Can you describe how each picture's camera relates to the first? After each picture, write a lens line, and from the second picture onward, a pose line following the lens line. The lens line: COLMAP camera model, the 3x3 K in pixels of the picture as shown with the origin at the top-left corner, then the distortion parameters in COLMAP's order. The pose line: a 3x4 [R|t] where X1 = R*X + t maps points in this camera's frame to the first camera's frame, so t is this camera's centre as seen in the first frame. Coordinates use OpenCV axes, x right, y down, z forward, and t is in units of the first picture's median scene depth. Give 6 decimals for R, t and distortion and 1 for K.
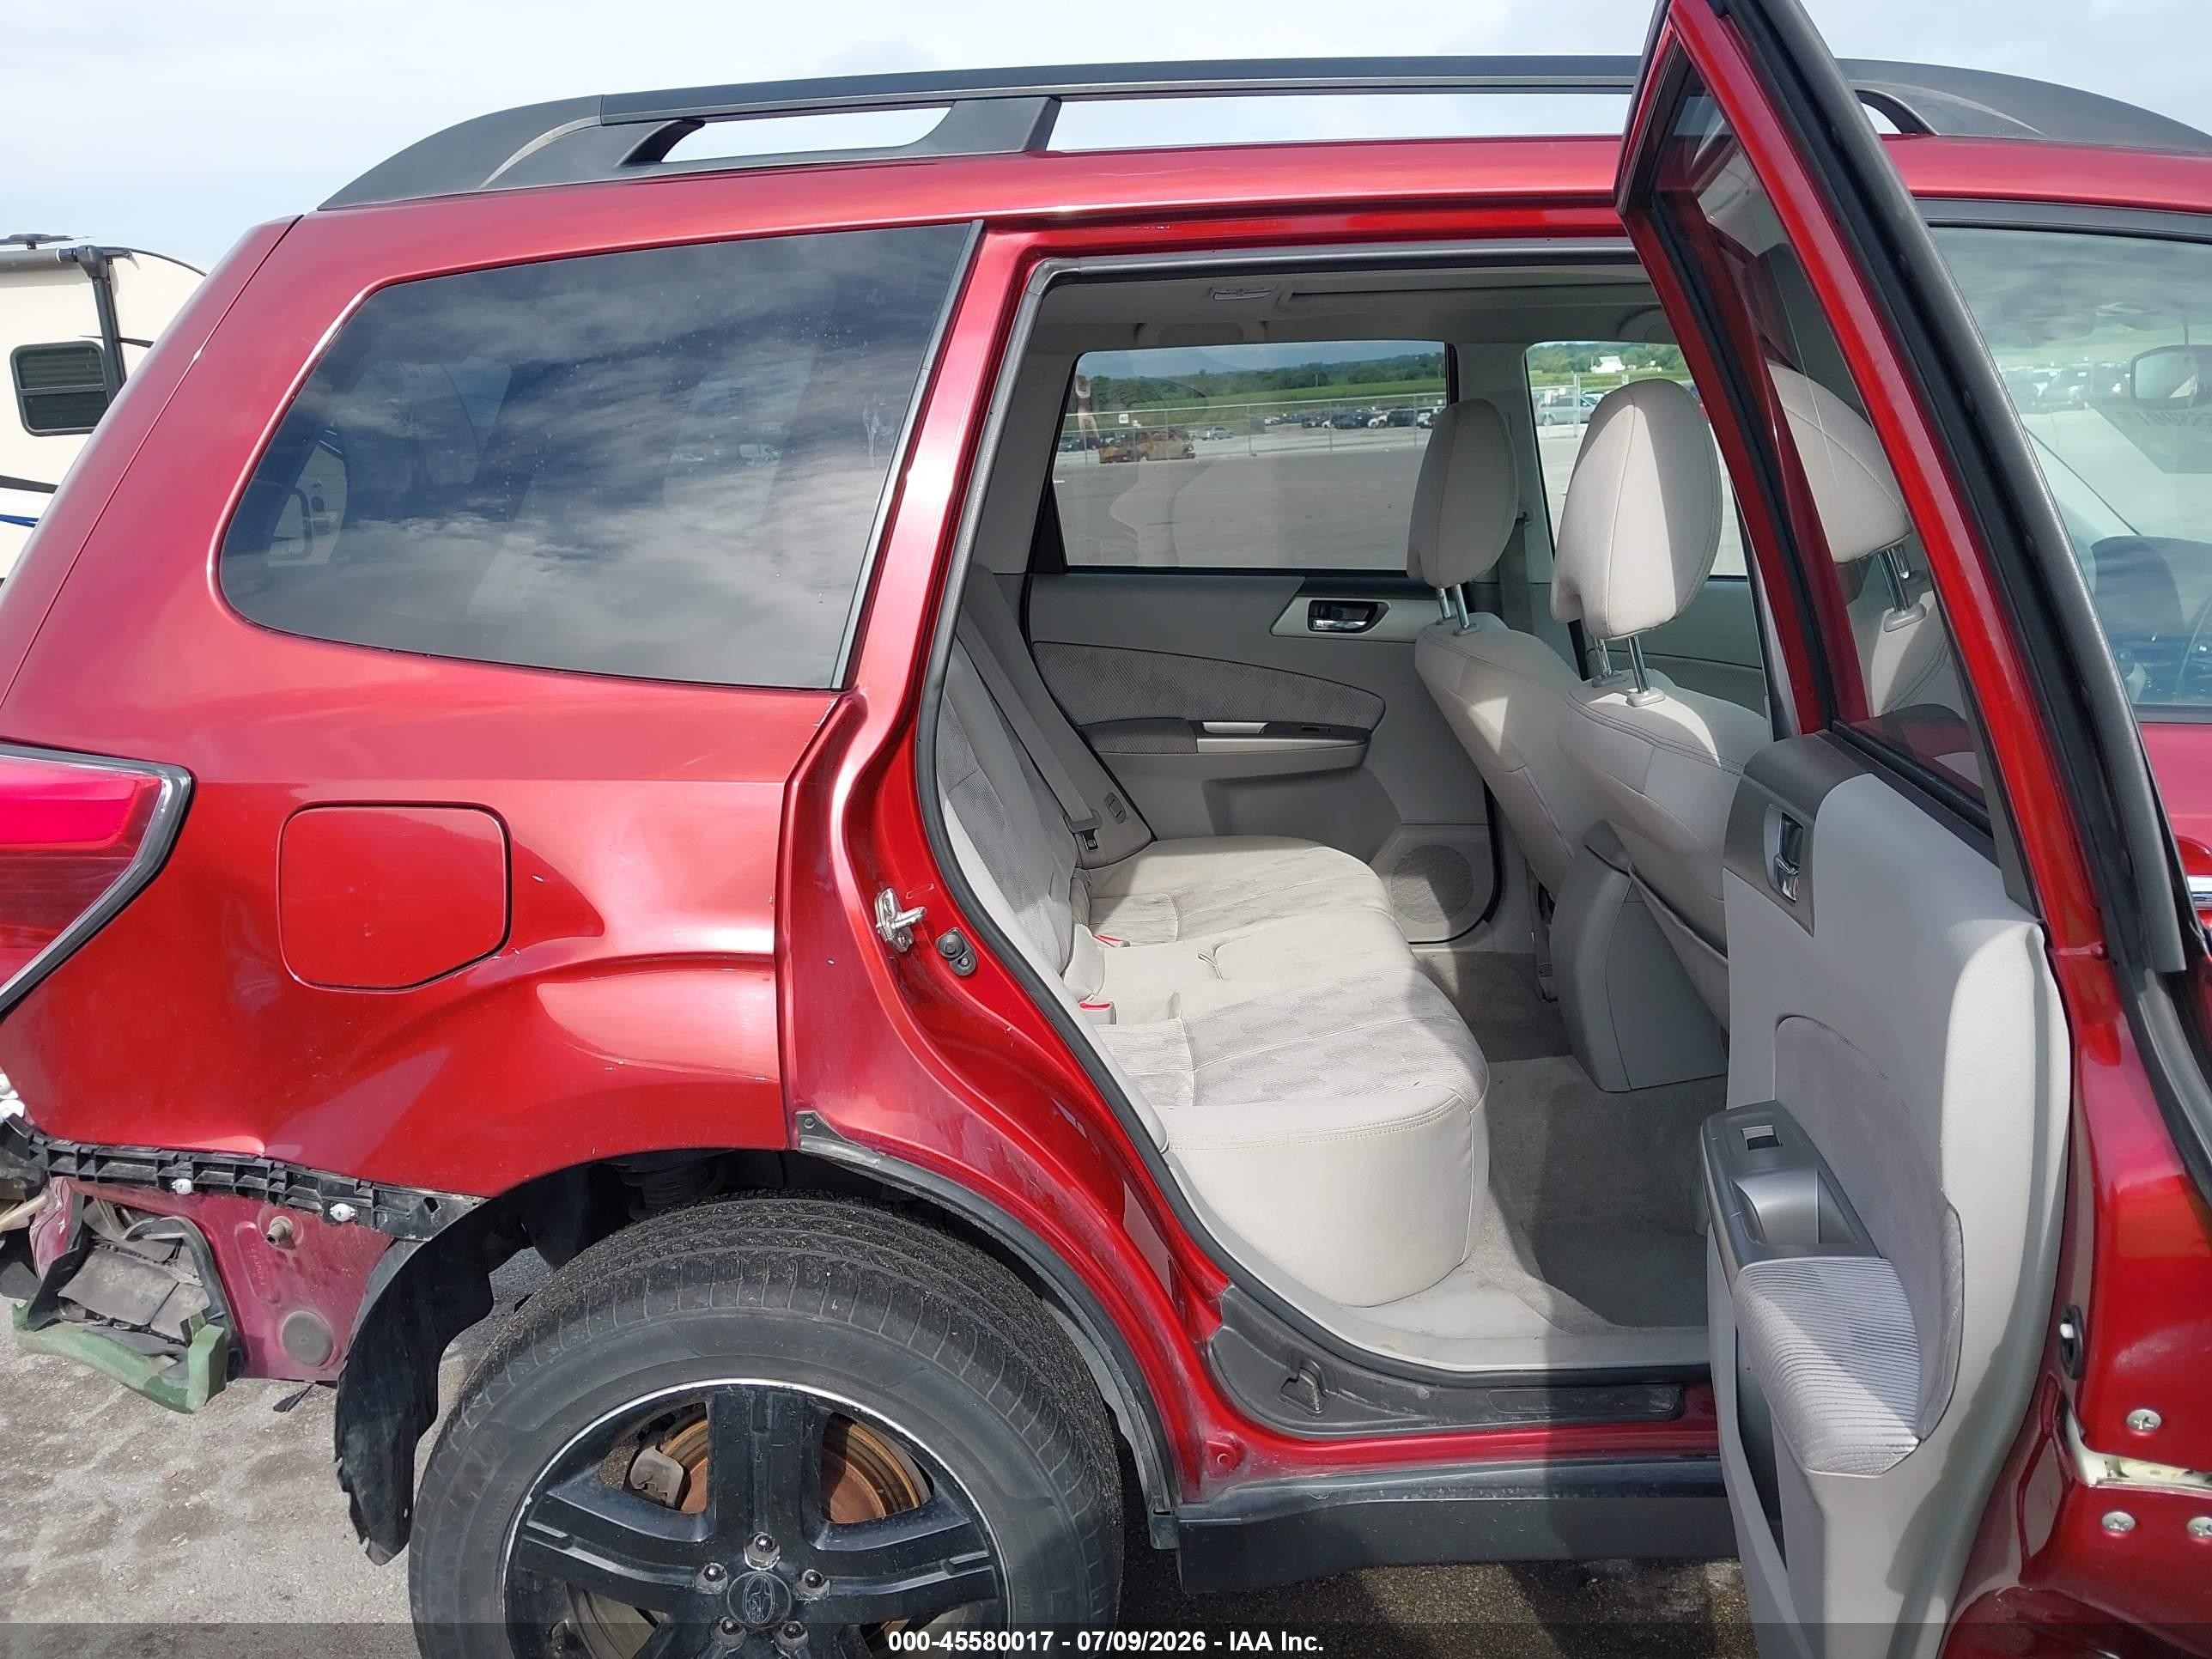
lens RADIAL K [[1732.3, 0, 1106.0], [0, 1732.3, 829.5], [0, 0, 1]] dist [0.081966, -0.120852]
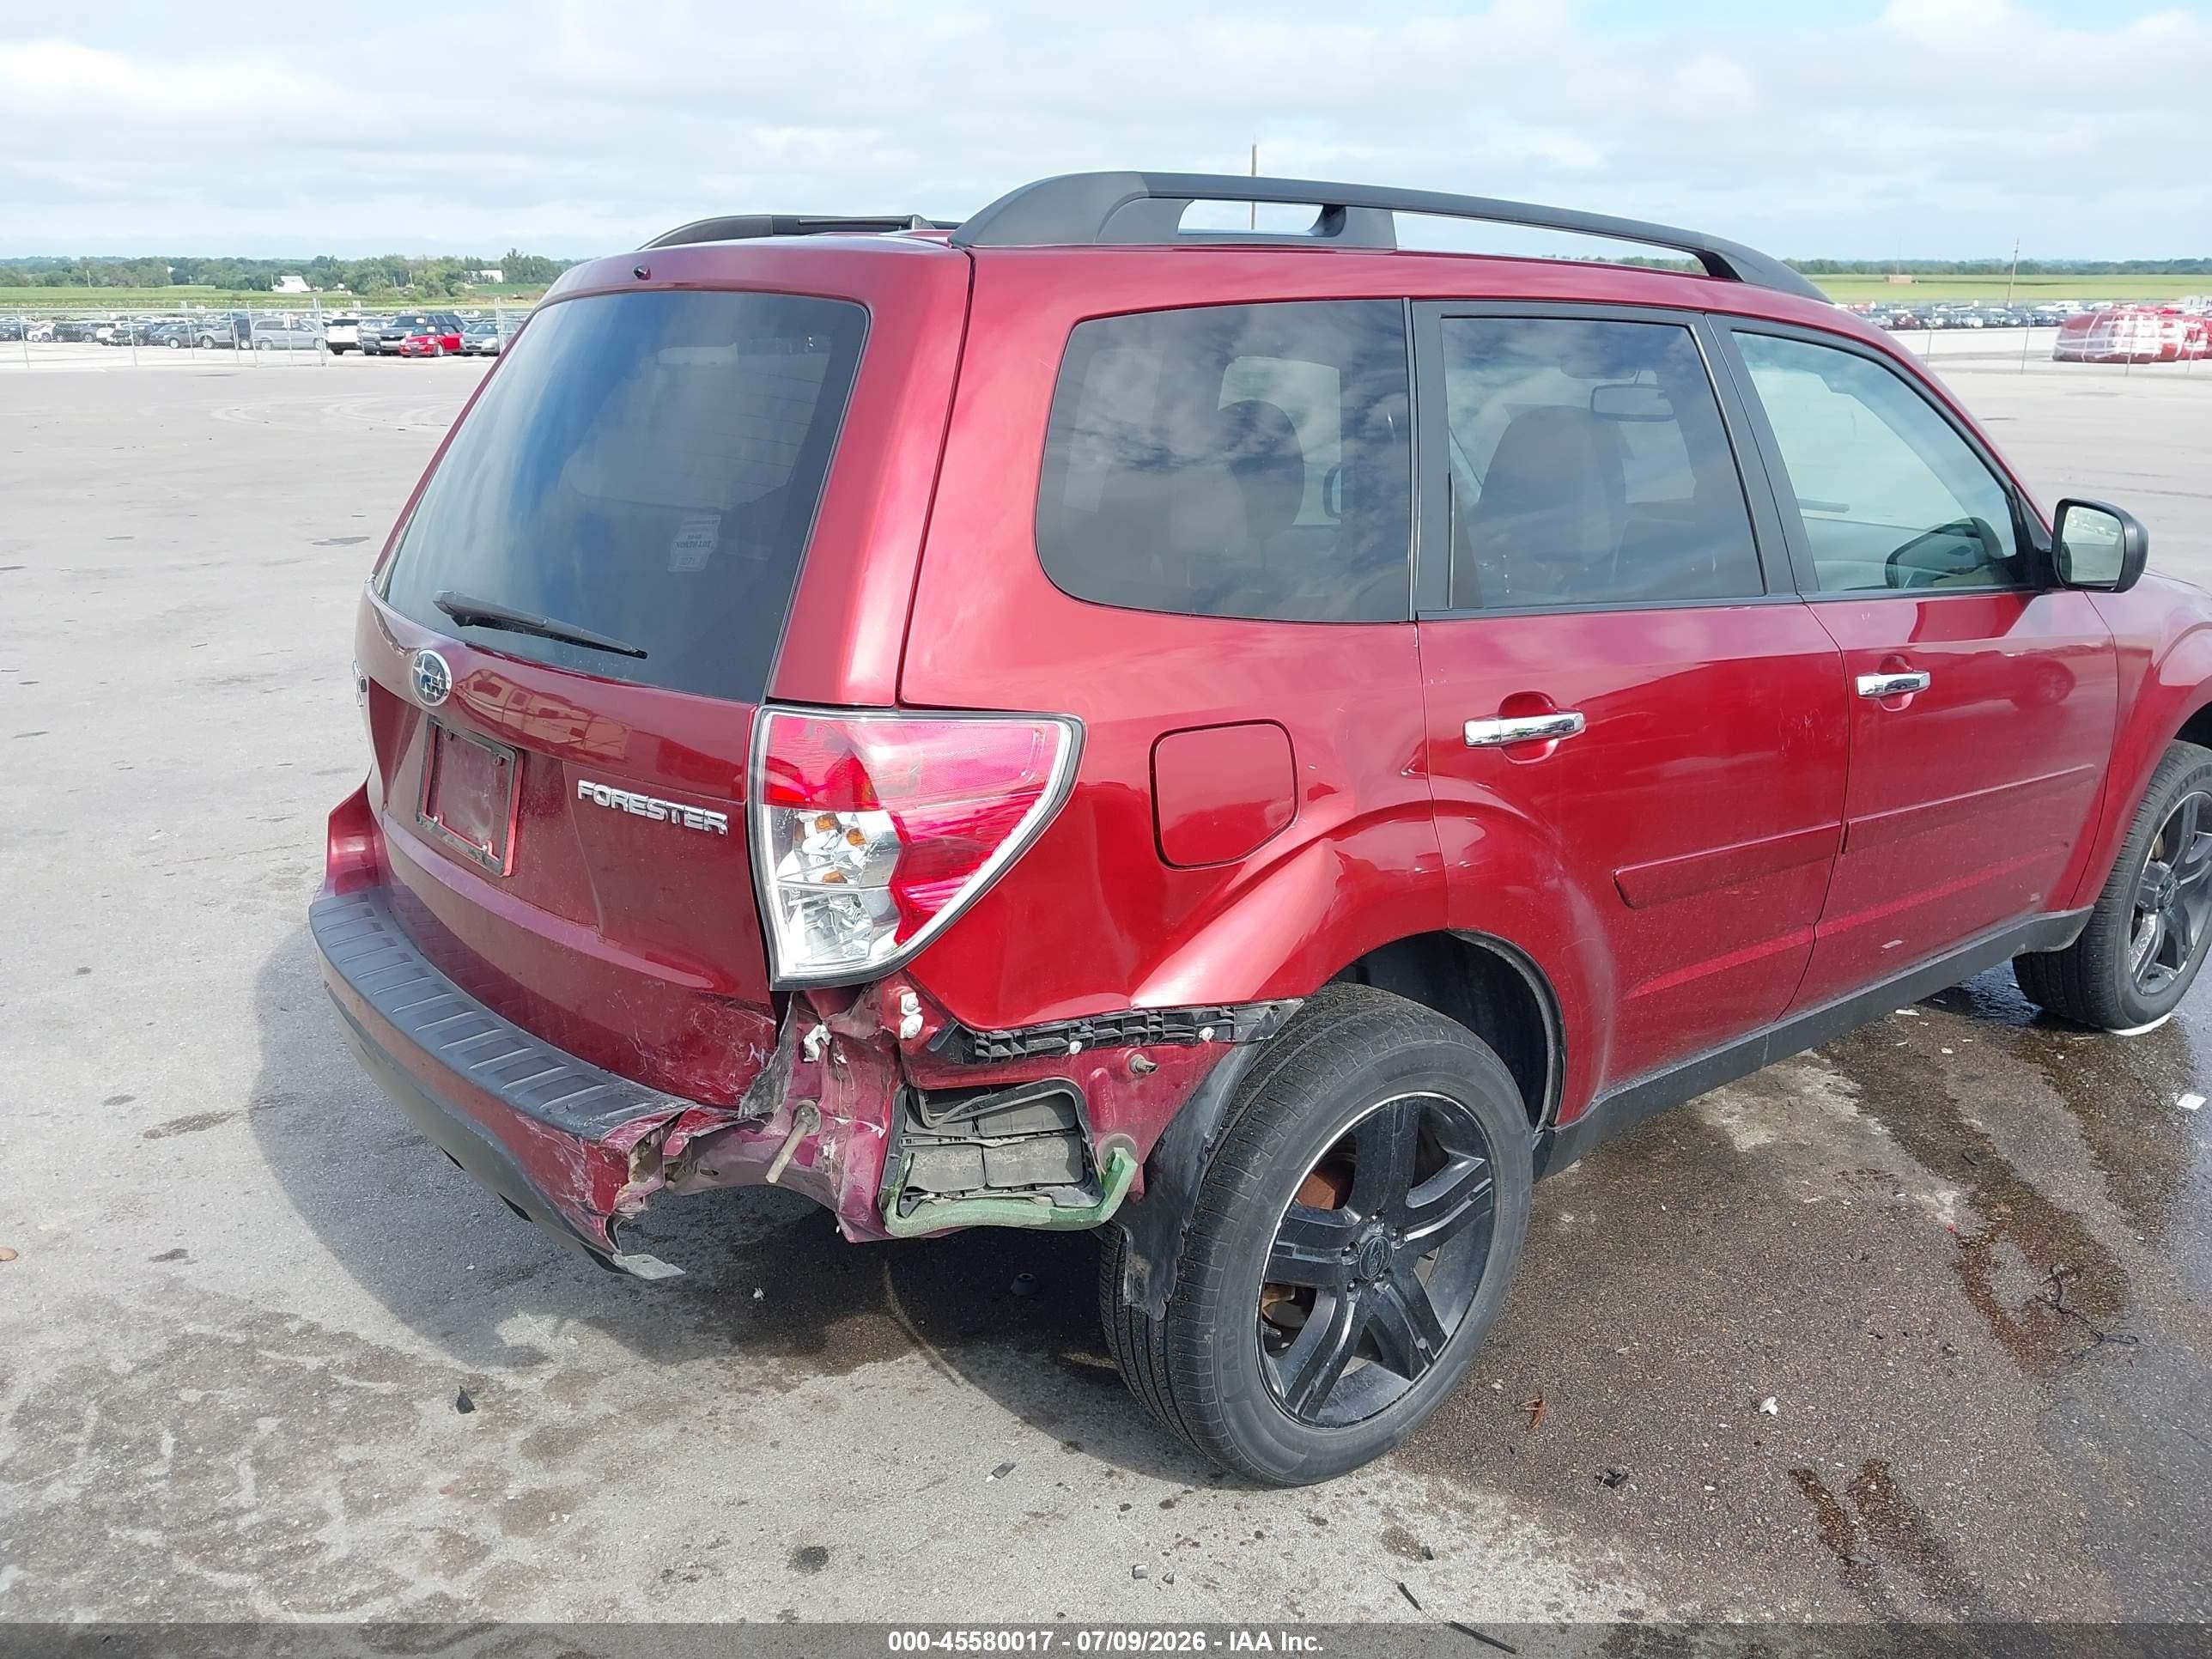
lens RADIAL K [[1732.3, 0, 1106.0], [0, 1732.3, 829.5], [0, 0, 1]] dist [0.081966, -0.120852]
pose [[0.769431, -0.125993, 0.626180, -1.170854], [0.103449, 0.991990, 0.072482, -0.034214], [-0.630297, 0.009008, 0.776302, 0.023374]]
